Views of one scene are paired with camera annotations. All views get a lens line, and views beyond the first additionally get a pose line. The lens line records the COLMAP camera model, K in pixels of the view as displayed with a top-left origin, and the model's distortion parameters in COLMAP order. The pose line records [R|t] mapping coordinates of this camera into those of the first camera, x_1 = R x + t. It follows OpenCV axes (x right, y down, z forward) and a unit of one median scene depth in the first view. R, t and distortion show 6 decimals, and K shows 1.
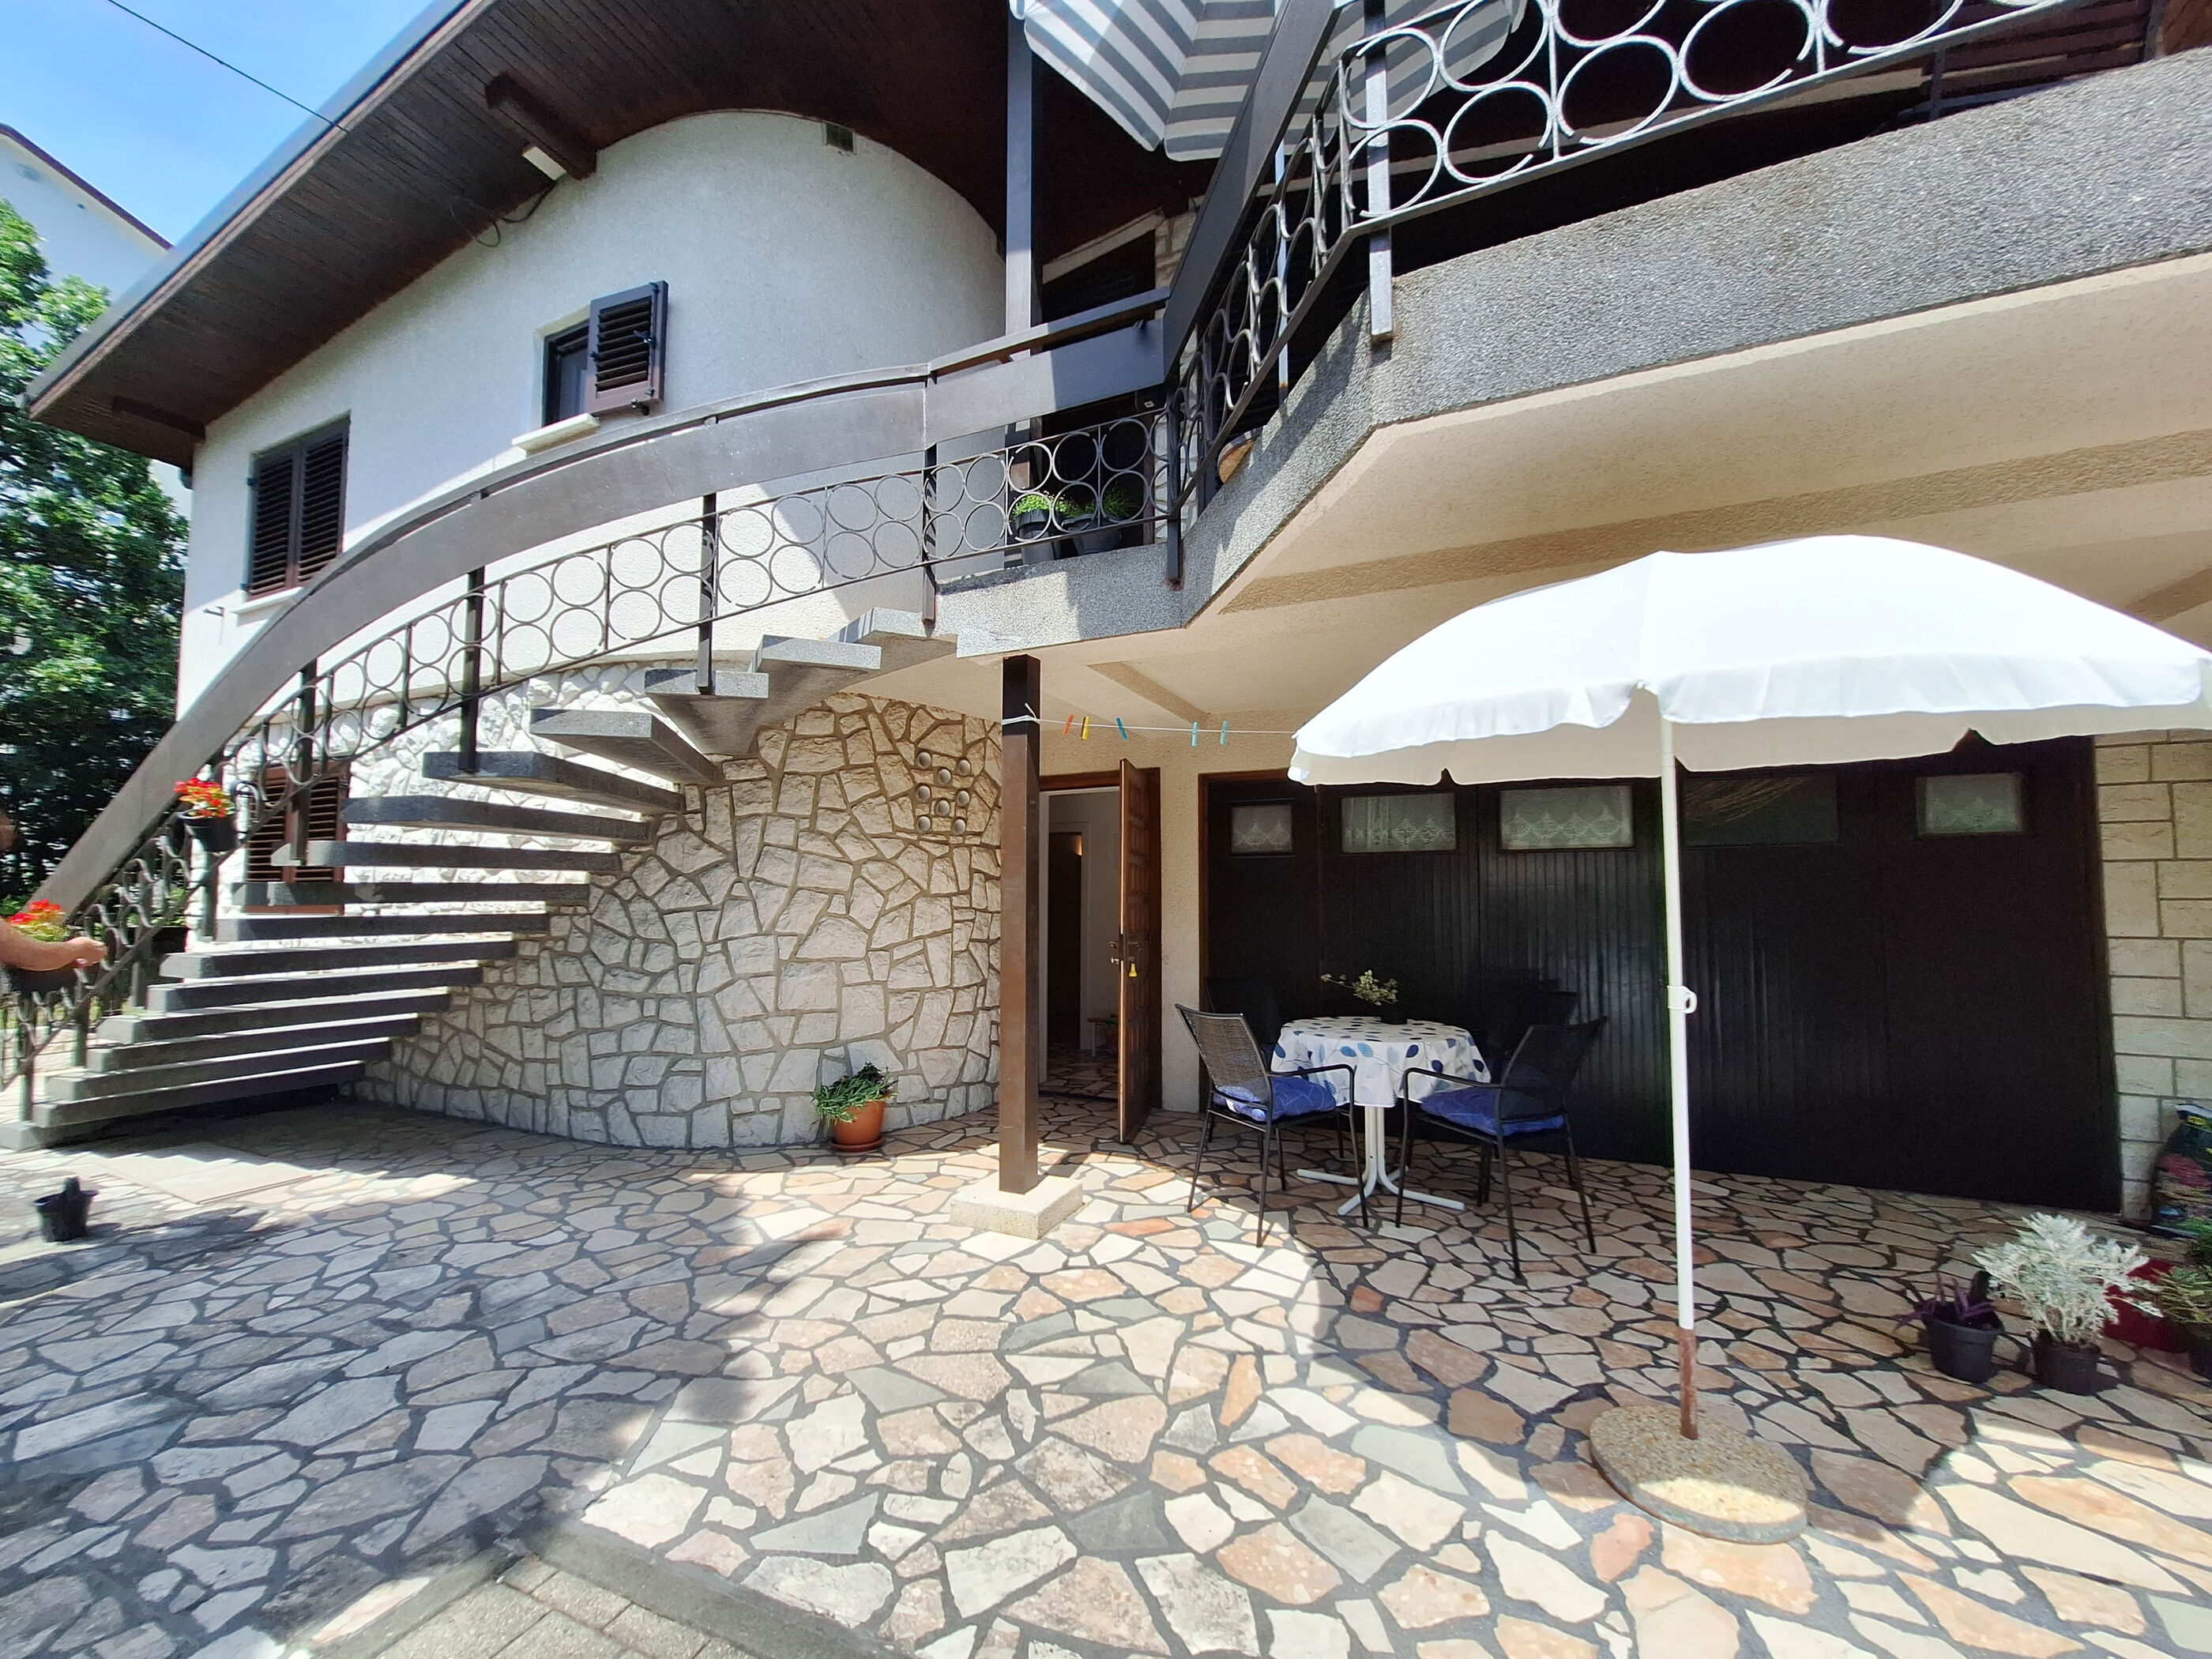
lens RADIAL K [[878.3, 0, 1095.7], [0, 878.3, 858.8], [0, 0, 1]] dist [-0.000731, 0.000156]
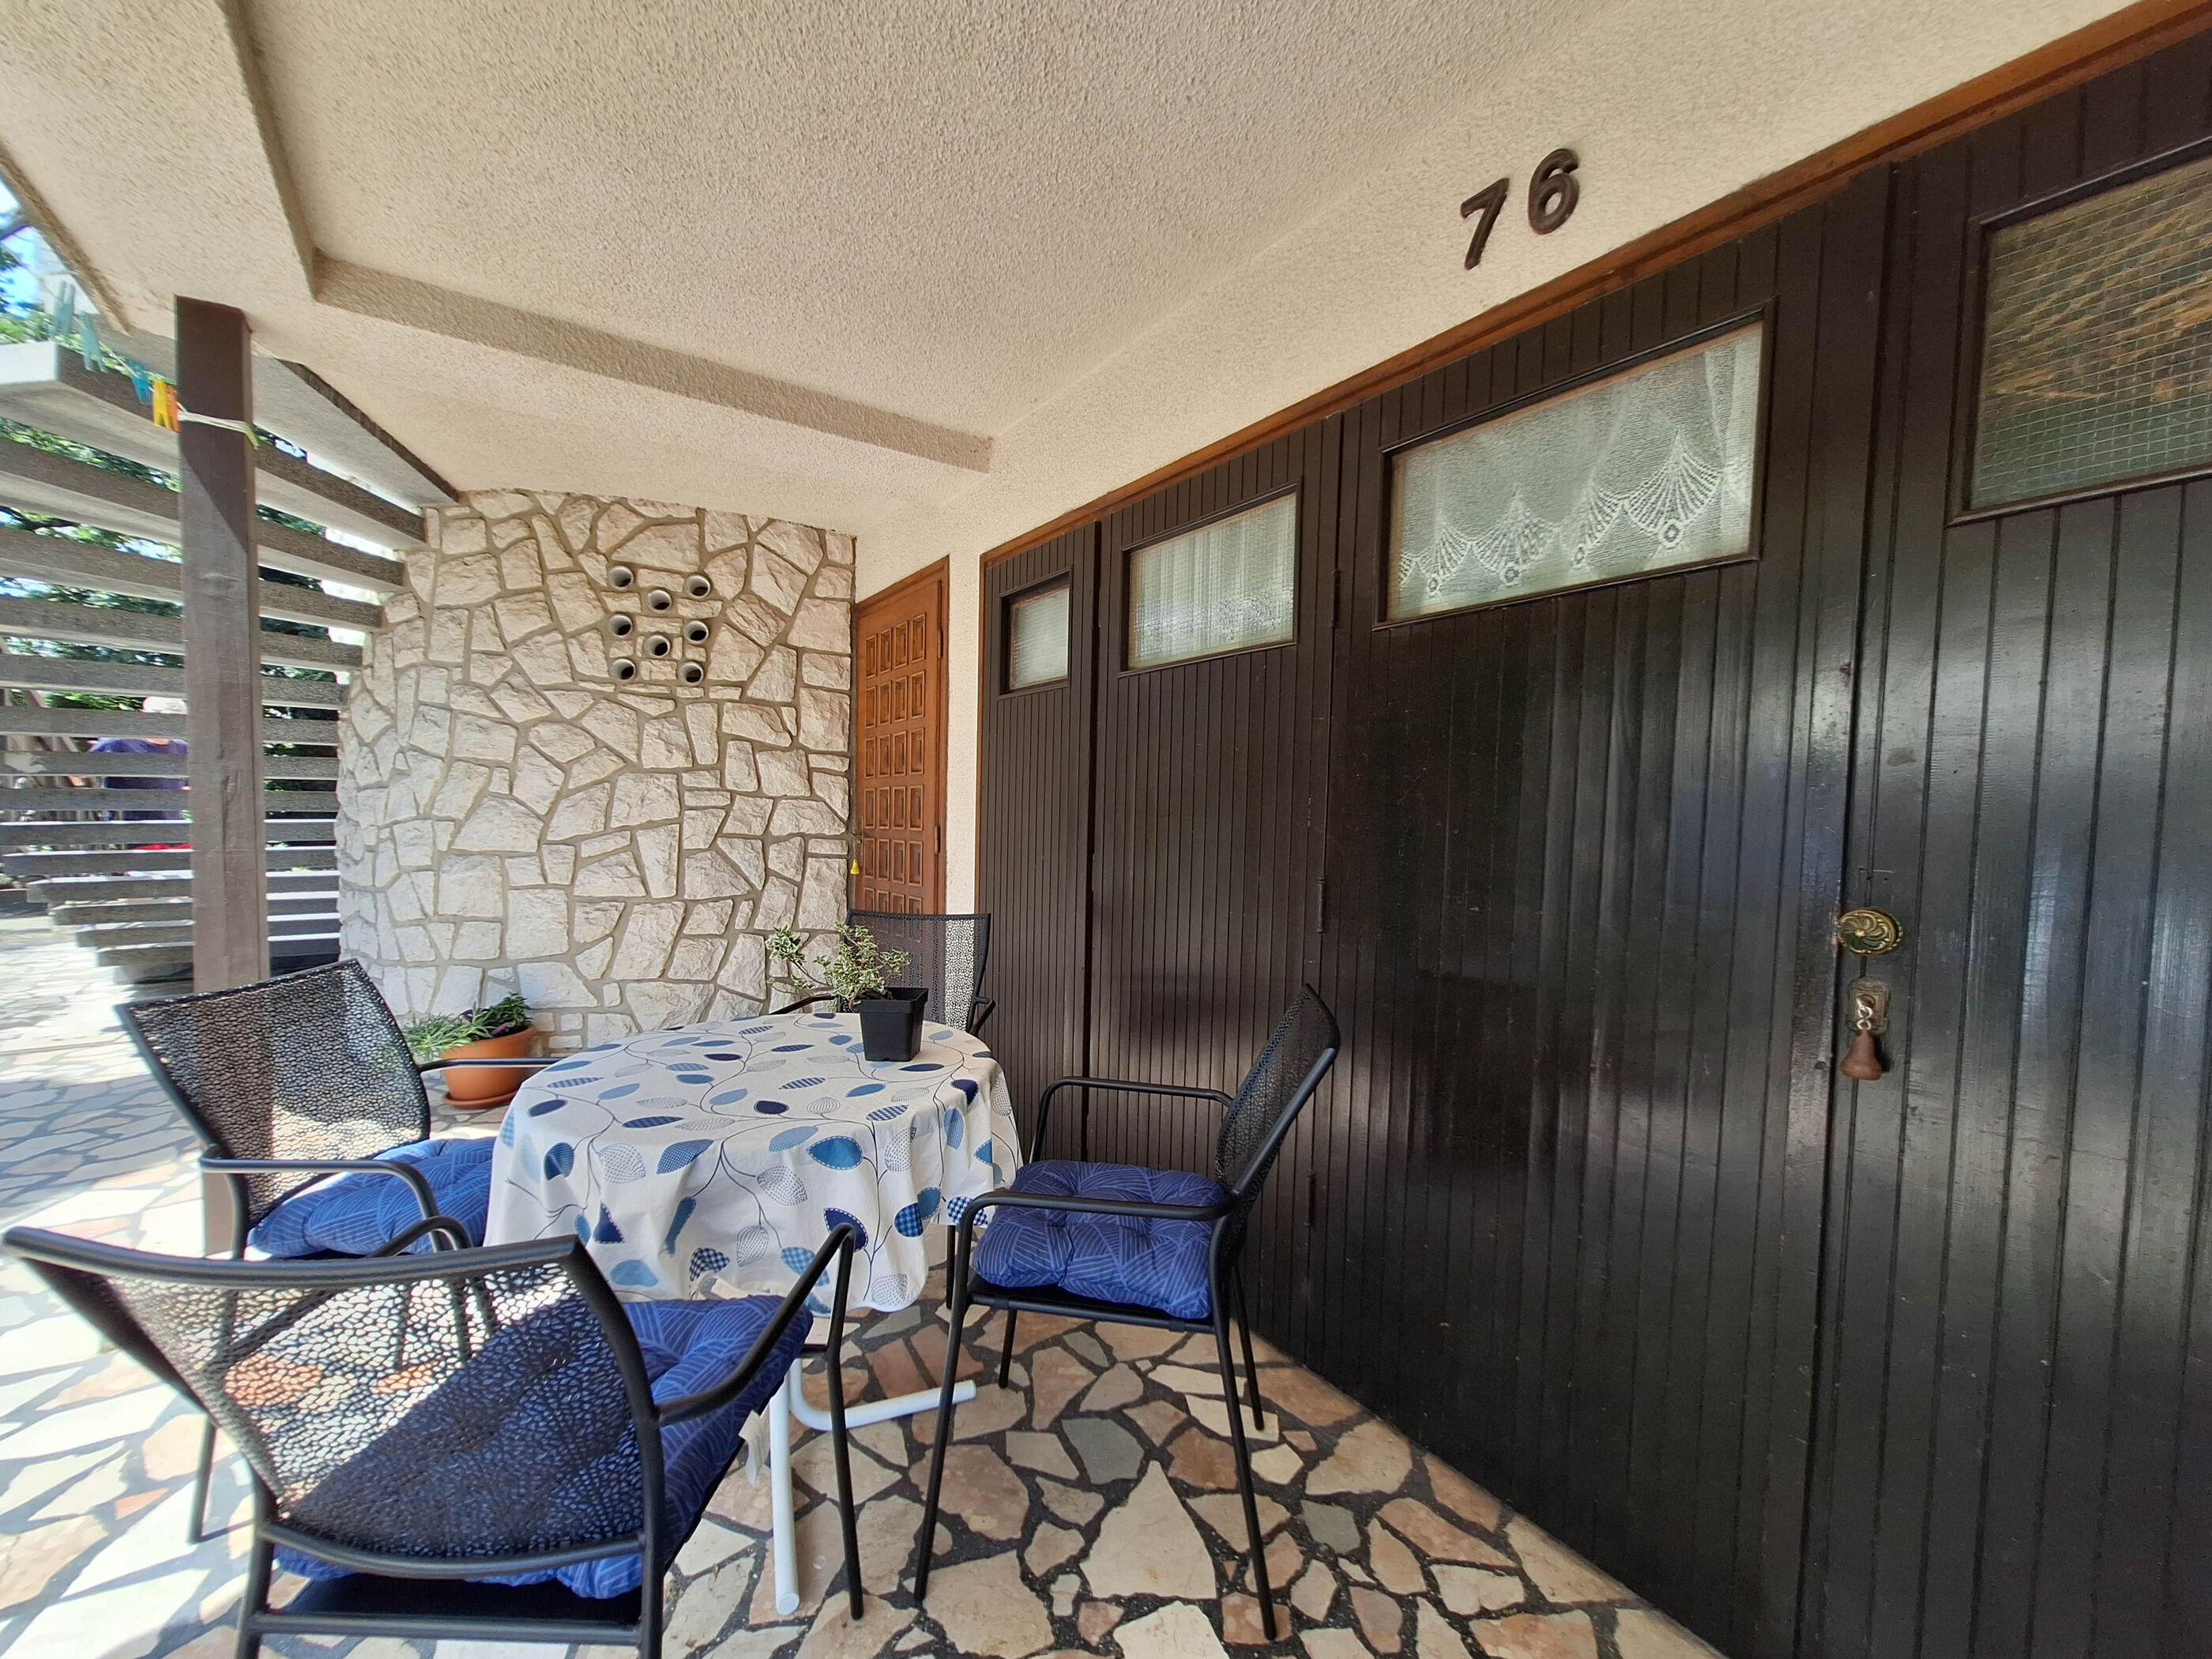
lens RADIAL K [[880.0, 0, 1081.3], [0, 880.0, 857.5], [0, 0, 1]] dist [0.008139, -0.000236]
pose [[0.868914, 0.039613, -0.493376, 0.544135], [0.011046, 0.994992, 0.099342, 0.050189], [0.494841, -0.091769, 0.864125, 0.616939]]
